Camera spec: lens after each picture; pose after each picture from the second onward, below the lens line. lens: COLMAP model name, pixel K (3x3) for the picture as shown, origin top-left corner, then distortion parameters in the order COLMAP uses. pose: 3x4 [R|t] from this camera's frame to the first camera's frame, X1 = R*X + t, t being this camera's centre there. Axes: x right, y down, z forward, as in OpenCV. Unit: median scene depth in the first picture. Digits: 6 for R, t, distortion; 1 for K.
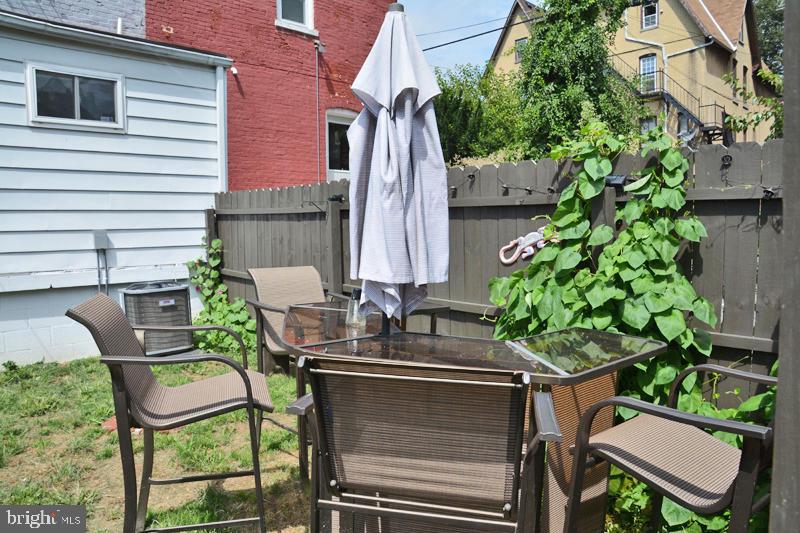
lens RADIAL K [[564.9, 0, 396.6], [0, 564.9, 279.8], [0, 0, 1]] dist [-0.128733, 0.070082]
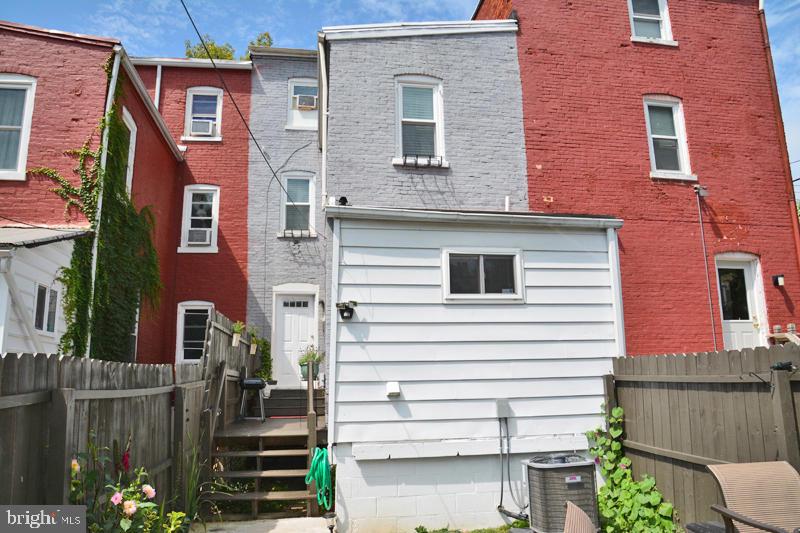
lens RADIAL K [[564.9, 0, 396.6], [0, 564.9, 279.8], [0, 0, 1]] dist [-0.128733, 0.070082]
pose [[0.816837, -0.104898, -0.567252, -0.080298], [-0.048177, 0.967488, -0.248285, -0.032986], [0.574854, 0.230136, 0.785226, 0.018535]]
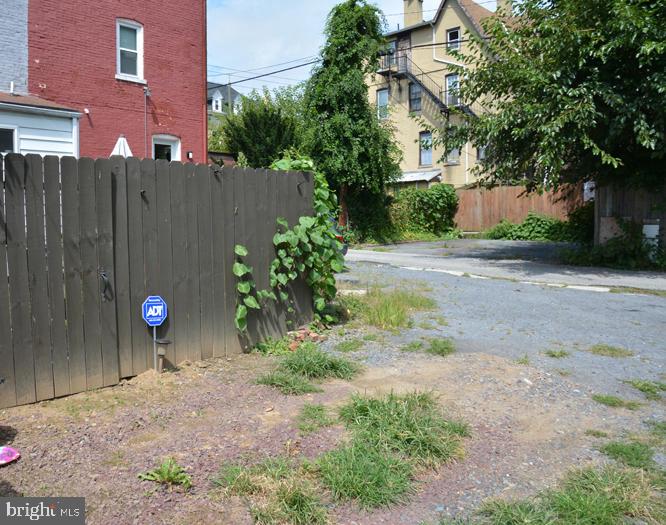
lens RADIAL K [[546.8, 0, 266.3], [0, 546.8, 277.8], [0, 0, 1]] dist [-0.093504, 0.005961]
pose [[0.999924, 0.004232, 0.011580, 0.243770], [-0.004283, 0.999981, 0.004364, 0.088127], [-0.011561, -0.004413, 0.999923, -0.637559]]
